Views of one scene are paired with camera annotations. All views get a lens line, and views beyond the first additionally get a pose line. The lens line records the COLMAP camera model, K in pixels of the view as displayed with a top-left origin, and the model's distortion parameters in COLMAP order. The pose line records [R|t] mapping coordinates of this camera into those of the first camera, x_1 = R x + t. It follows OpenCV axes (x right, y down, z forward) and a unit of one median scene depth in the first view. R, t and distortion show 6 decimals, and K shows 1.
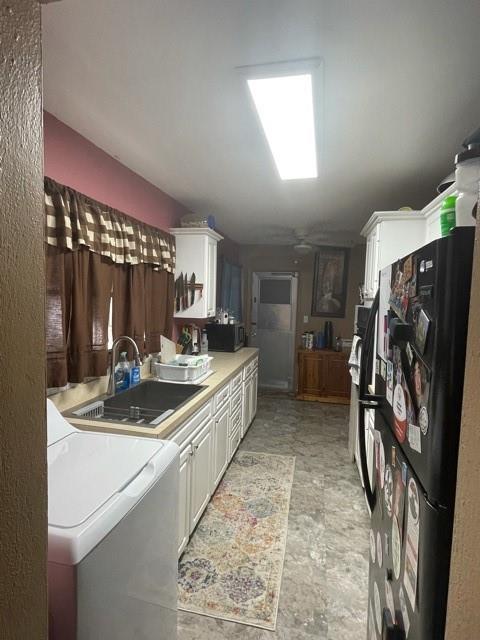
lens RADIAL K [[339.7, 0, 240.0], [0, 339.7, 320.0], [0, 0, 1]] dist [-0.004715, -0.000850]
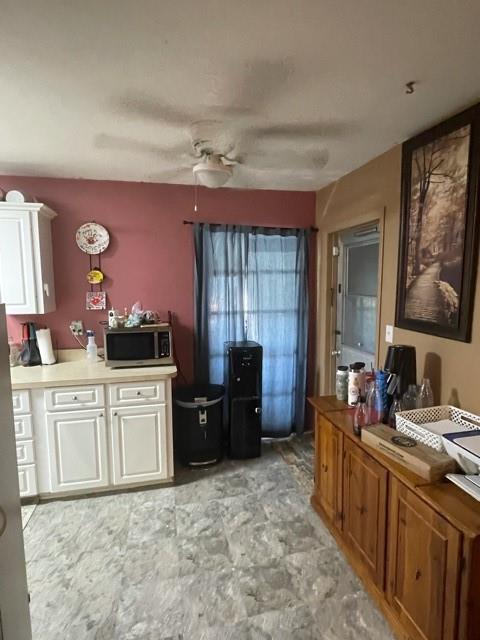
lens RADIAL K [[339.7, 0, 240.0], [0, 339.7, 320.0], [0, 0, 1]] dist [-0.004715, -0.000850]
pose [[0.431863, 0.059612, -0.899967, 0.609801], [-0.033879, 0.998181, 0.049860, -0.042384], [0.901303, 0.008957, 0.433098, 0.822841]]
